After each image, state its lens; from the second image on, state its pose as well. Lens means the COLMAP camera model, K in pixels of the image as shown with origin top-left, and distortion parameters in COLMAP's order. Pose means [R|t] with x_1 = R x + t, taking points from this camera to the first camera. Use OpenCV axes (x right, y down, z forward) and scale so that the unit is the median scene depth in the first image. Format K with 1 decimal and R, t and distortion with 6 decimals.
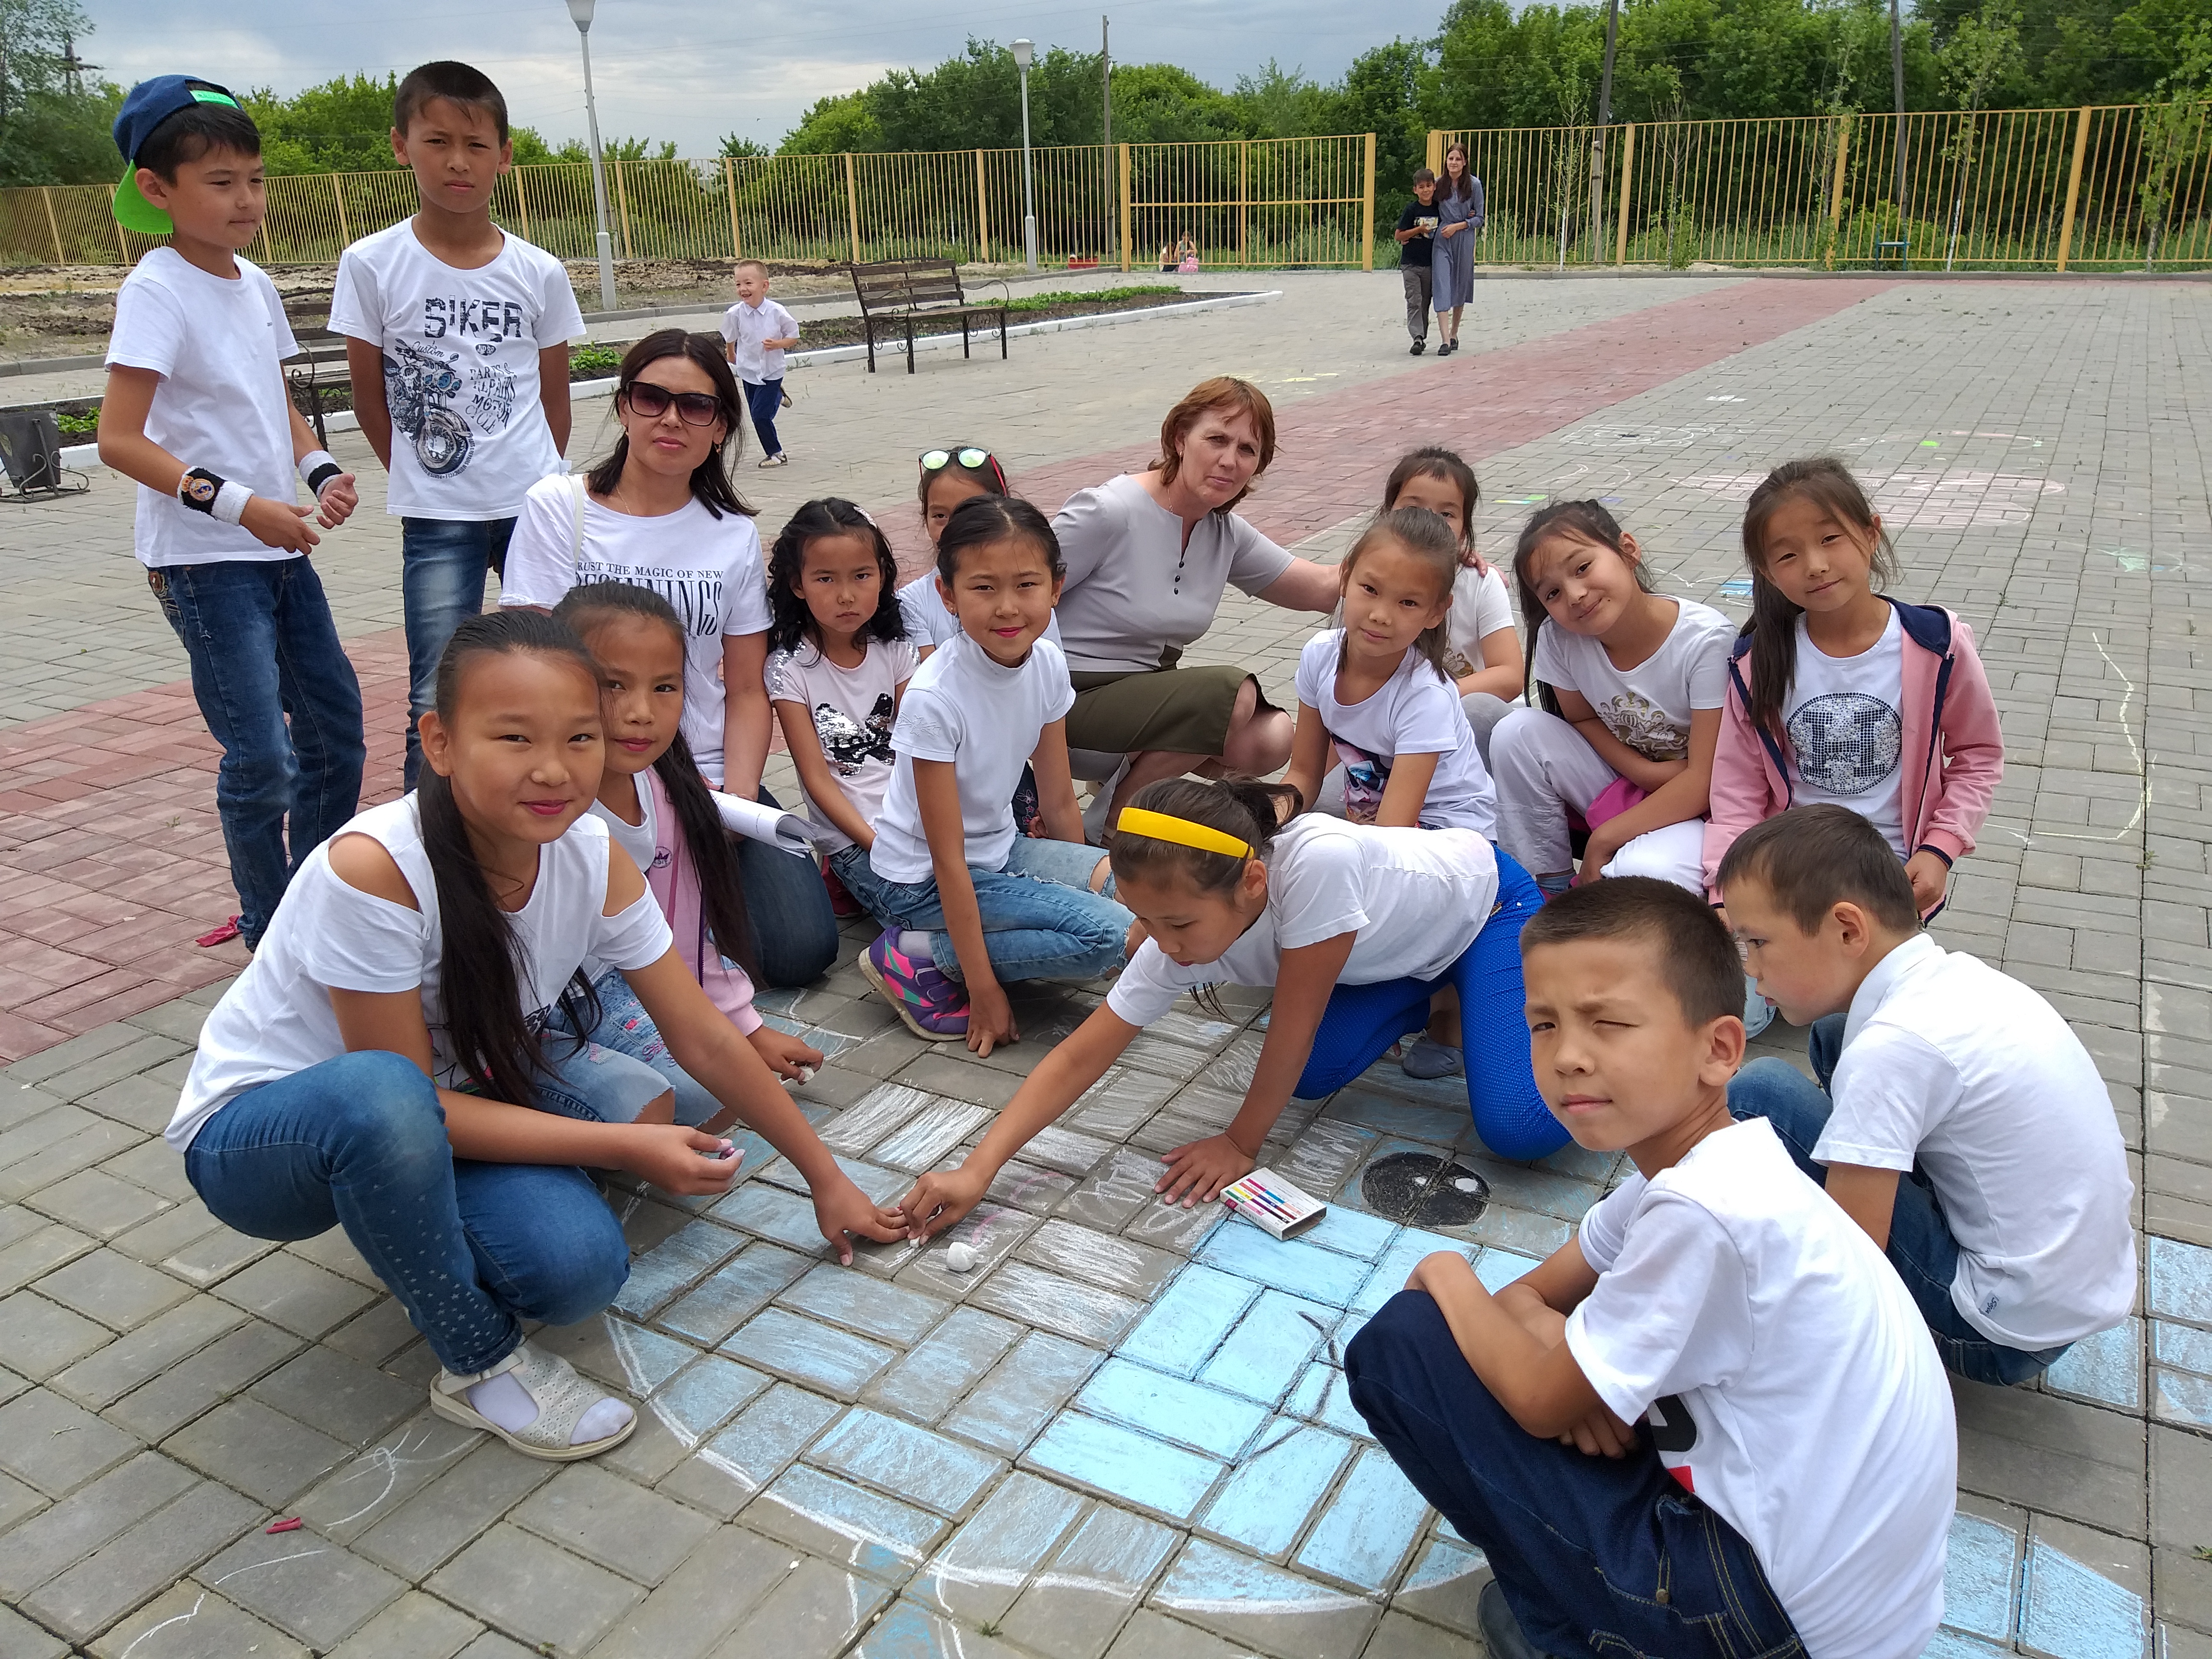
lens RADIAL K [[1705.4, 0, 1106.8], [0, 1705.4, 819.9], [0, 0, 1]] dist [0.074310, -0.124031]
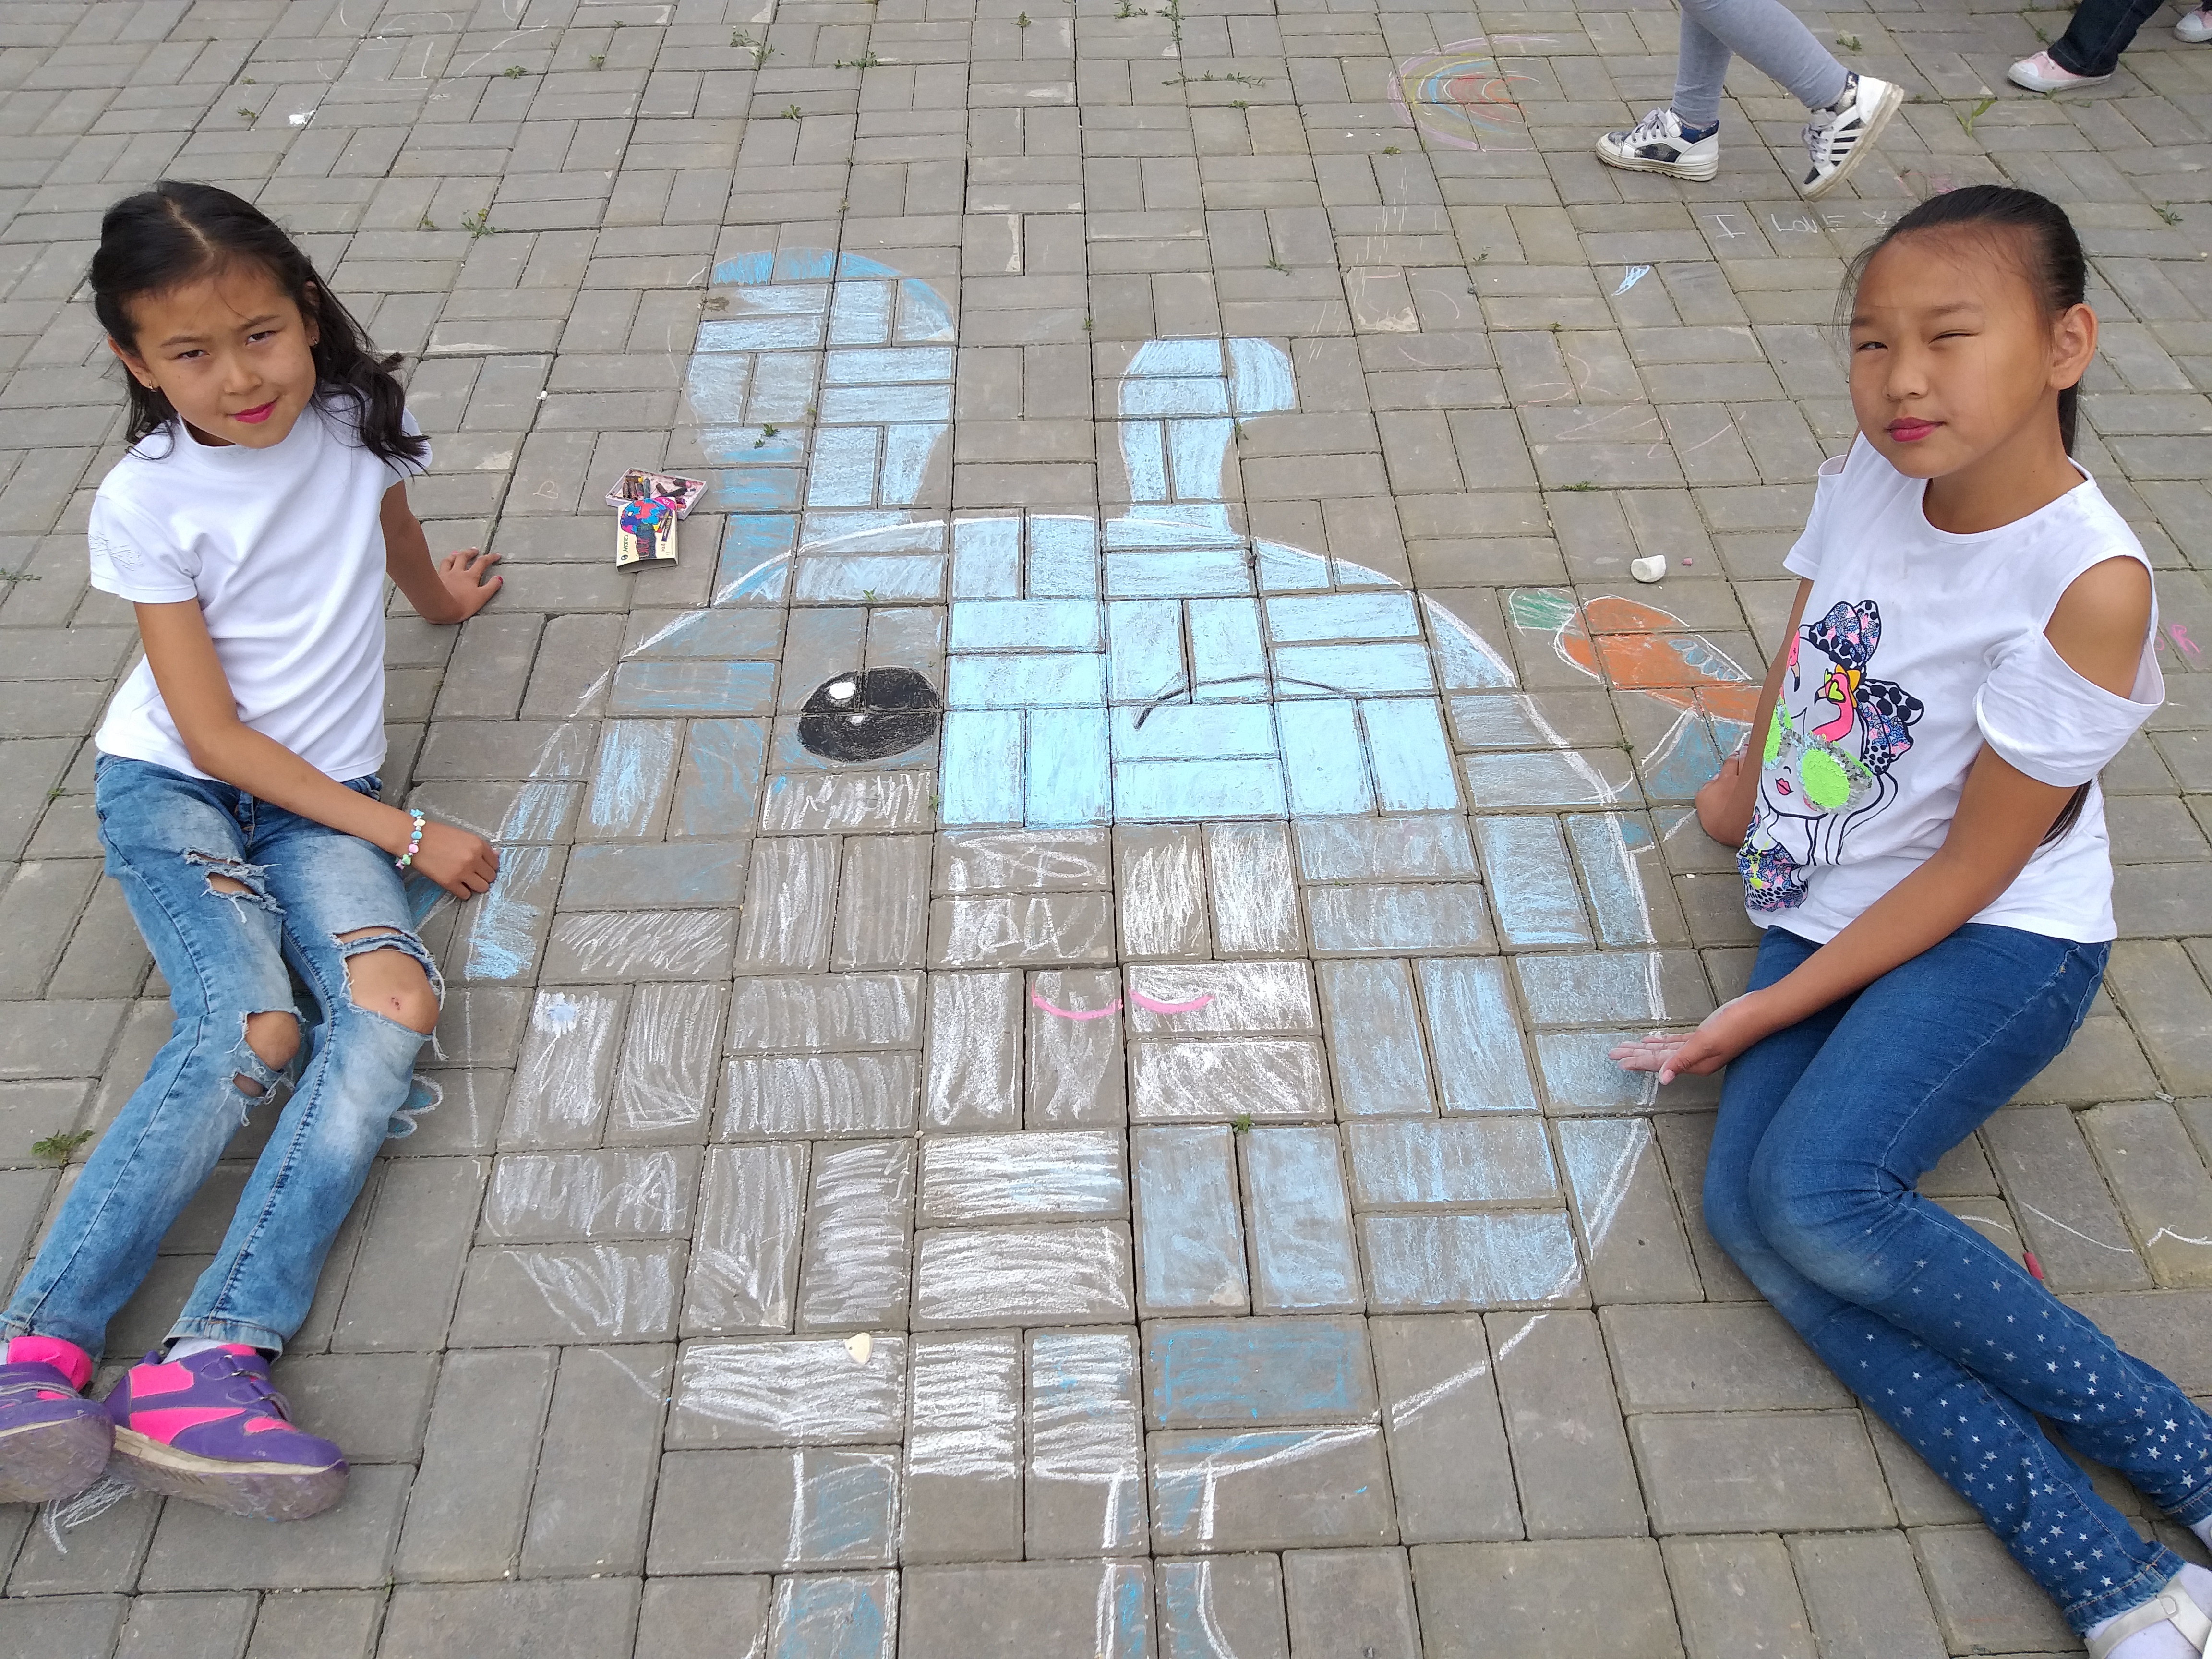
lens RADIAL K [[1723.9, 0, 1102.4], [0, 1723.9, 825.0], [0, 0, 1]] dist [0.063543, -0.120787]
pose [[-0.519328, -0.605694, 0.602854, -0.019931], [0.296168, 0.534158, 0.791808, -0.018914], [-0.801613, 0.589754, -0.098016, 0.042716]]
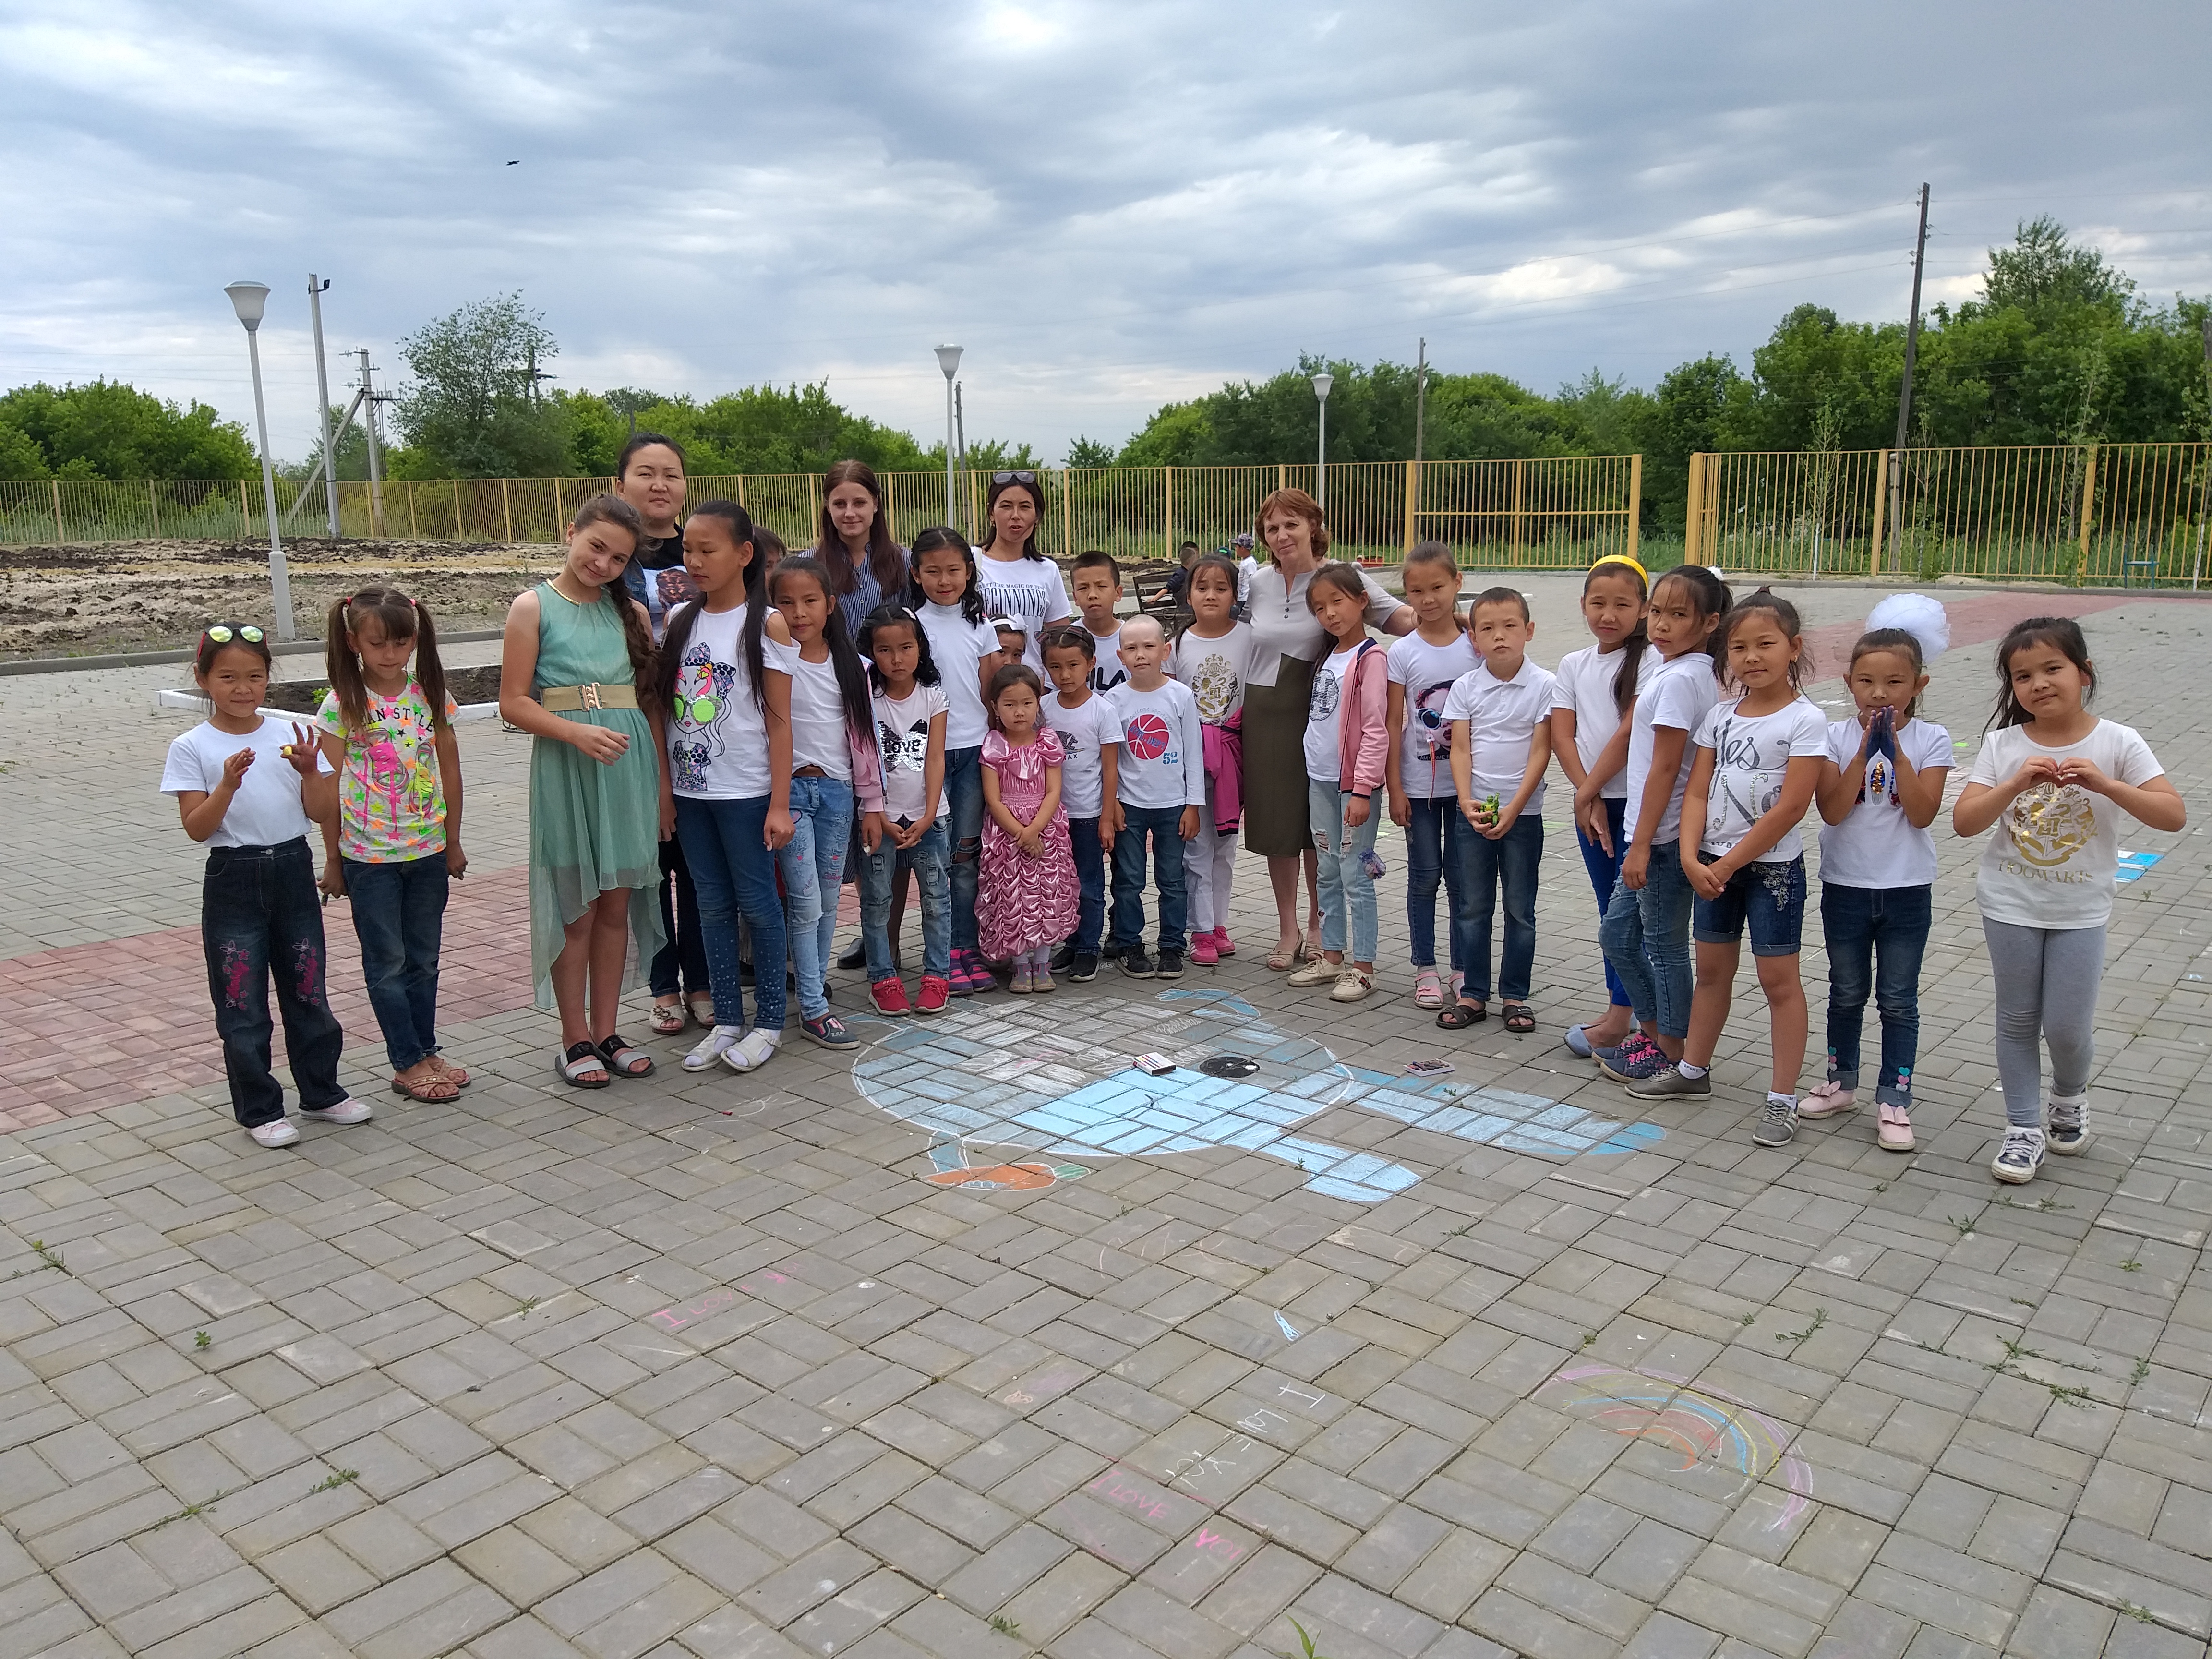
lens RADIAL K [[1723.9, 0, 1102.4], [0, 1723.9, 825.0], [0, 0, 1]] dist [0.063543, -0.120787]
pose [[0.981622, 0.046154, -0.185169, 0.017095], [-0.073986, 0.986465, -0.146335, 0.010131], [0.175908, 0.157345, 0.971750, -0.047304]]
